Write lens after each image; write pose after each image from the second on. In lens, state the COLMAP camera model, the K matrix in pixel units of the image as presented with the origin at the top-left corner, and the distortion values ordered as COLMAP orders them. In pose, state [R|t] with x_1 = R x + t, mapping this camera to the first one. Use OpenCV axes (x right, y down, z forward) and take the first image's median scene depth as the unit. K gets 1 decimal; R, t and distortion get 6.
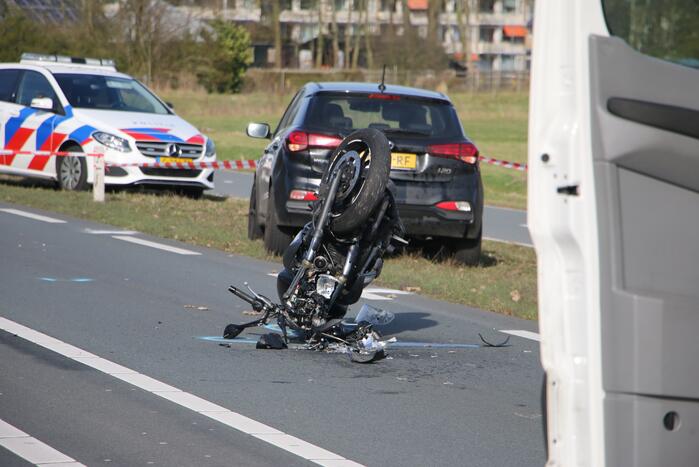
lens RADIAL K [[1713.6, 0, 329.9], [0, 1713.6, 203.0], [0, 0, 1]] dist [0.401165, 0.000000]
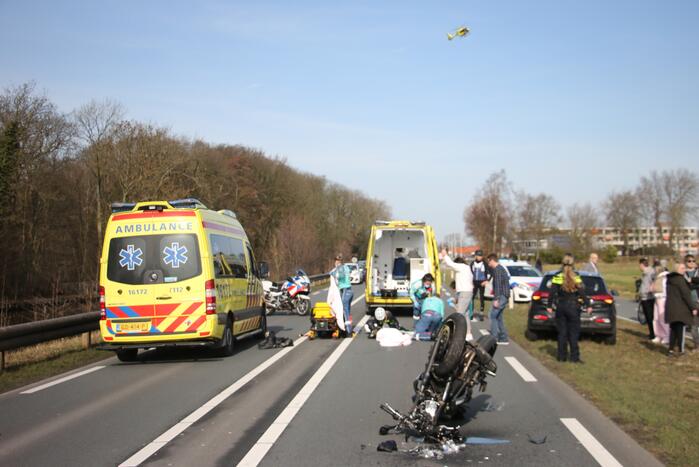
lens RADIAL K [[877.0, 0, 319.9], [0, 877.0, 266.2], [0, 0, 1]] dist [0.094104, 0.000000]
pose [[0.984926, -0.034916, -0.169418, -0.223453], [0.019468, 0.995569, -0.091999, 0.068340], [0.171880, 0.087314, 0.981241, -0.645565]]
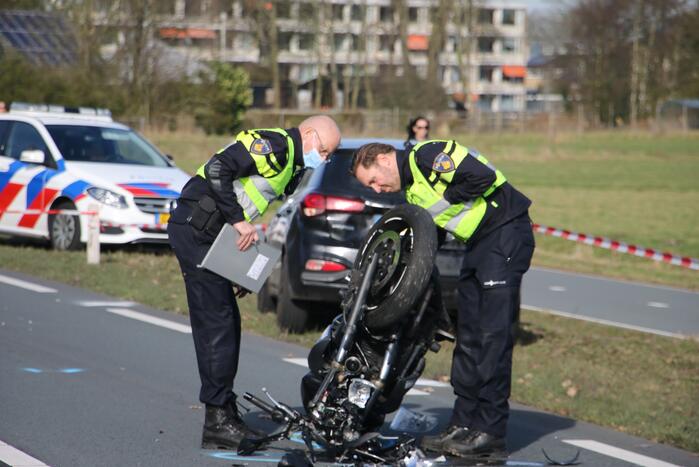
lens RADIAL K [[2003.4, 0, 350.0], [0, 2003.4, 233.0], [0, 0, 1]] dist [0.472655, 0.000000]
pose [[0.999982, -0.003164, -0.005117, 0.010478], [0.003022, 0.999619, -0.027426, 0.014601], [0.005202, 0.027410, 0.999611, -0.091403]]
